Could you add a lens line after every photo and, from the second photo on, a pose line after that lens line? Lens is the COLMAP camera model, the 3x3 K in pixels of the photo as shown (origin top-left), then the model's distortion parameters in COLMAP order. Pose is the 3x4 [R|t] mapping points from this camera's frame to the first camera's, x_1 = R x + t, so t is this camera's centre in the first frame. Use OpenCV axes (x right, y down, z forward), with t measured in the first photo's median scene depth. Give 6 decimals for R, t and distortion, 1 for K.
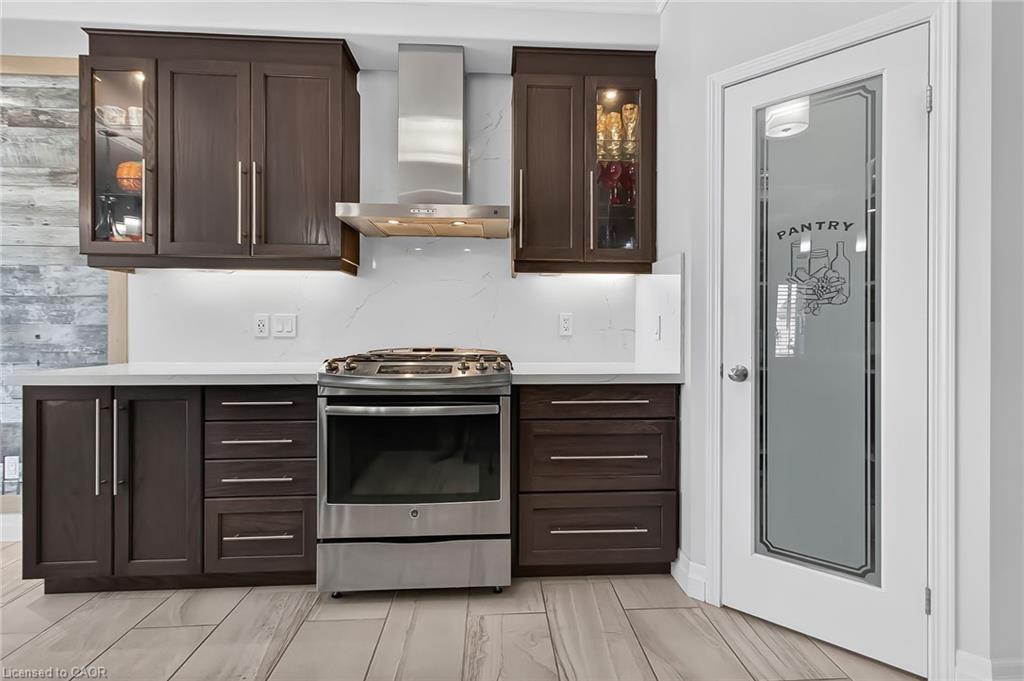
lens RADIAL K [[475.4, 0, 515.8], [0, 475.4, 334.4], [0, 0, 1]] dist [-0.000273, 0.003101]
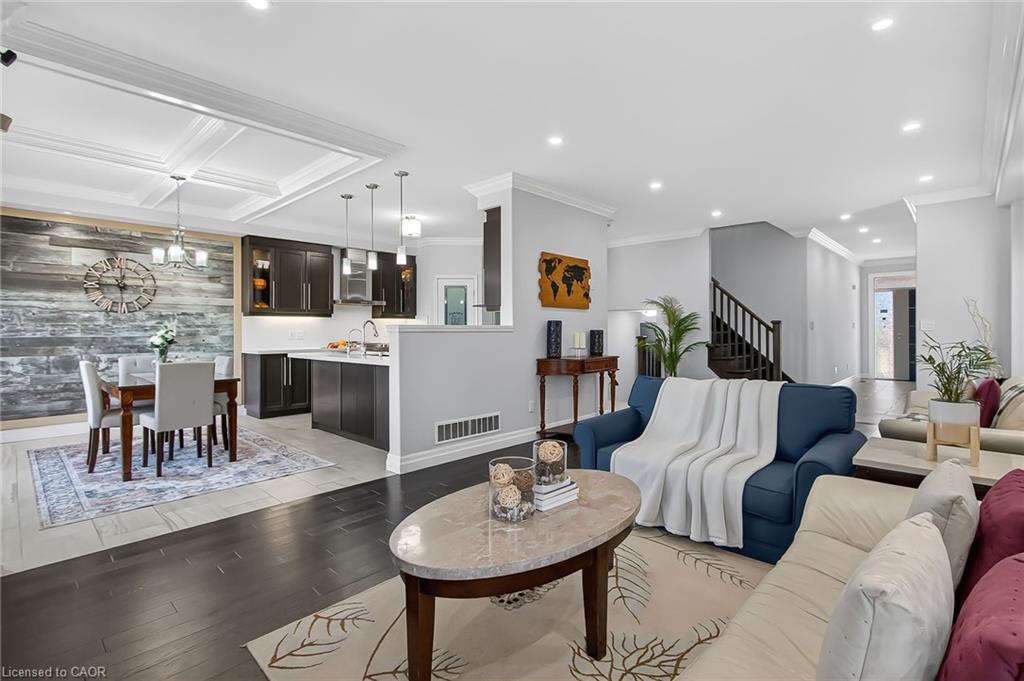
lens RADIAL K [[475.4, 0, 515.9], [0, 475.4, 335.8], [0, 0, 1]] dist [-0.000273, 0.003101]
pose [[0.731290, -0.013811, 0.681927, -1.513846], [0.009917, 0.999905, 0.009616, -0.028990], [-0.681995, -0.000269, 0.731357, -1.997036]]
